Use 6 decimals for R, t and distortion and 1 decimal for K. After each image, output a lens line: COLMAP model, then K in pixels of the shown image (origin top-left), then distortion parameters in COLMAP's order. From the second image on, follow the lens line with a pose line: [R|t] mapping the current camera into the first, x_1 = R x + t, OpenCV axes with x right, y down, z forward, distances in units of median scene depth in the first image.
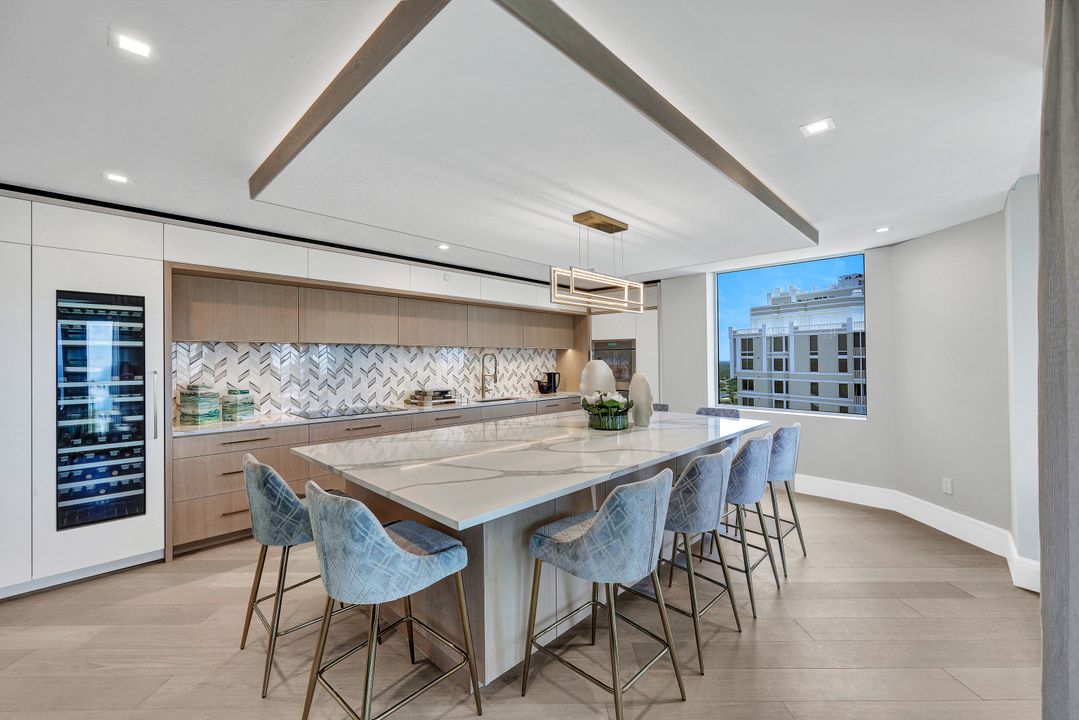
lens RADIAL K [[435.3, 0, 540.8], [0, 435.3, 354.7], [0, 0, 1]] dist [-0.000429, -0.000281]
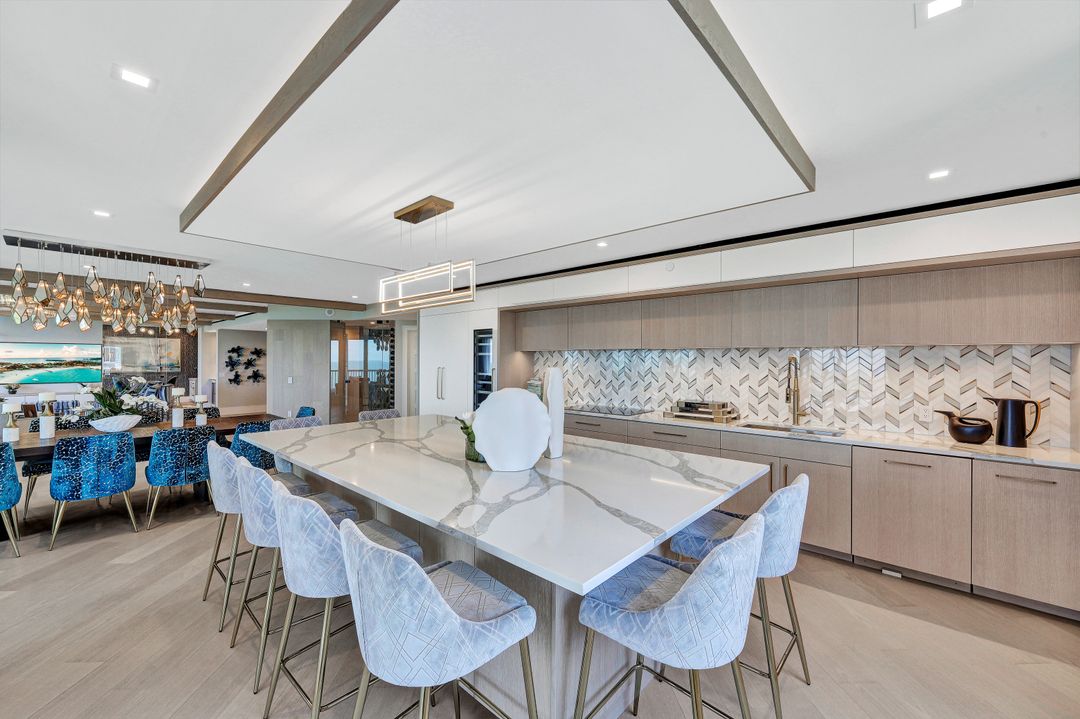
lens RADIAL K [[435.7, 0, 533.1], [0, 435.7, 362.1], [0, 0, 1]] dist [-0.000429, -0.000281]
pose [[0.026201, 0.012000, -0.999585, 0.577097], [0.008447, 0.999890, 0.012225, -0.006857], [0.999621, -0.008763, 0.026097, 0.668110]]
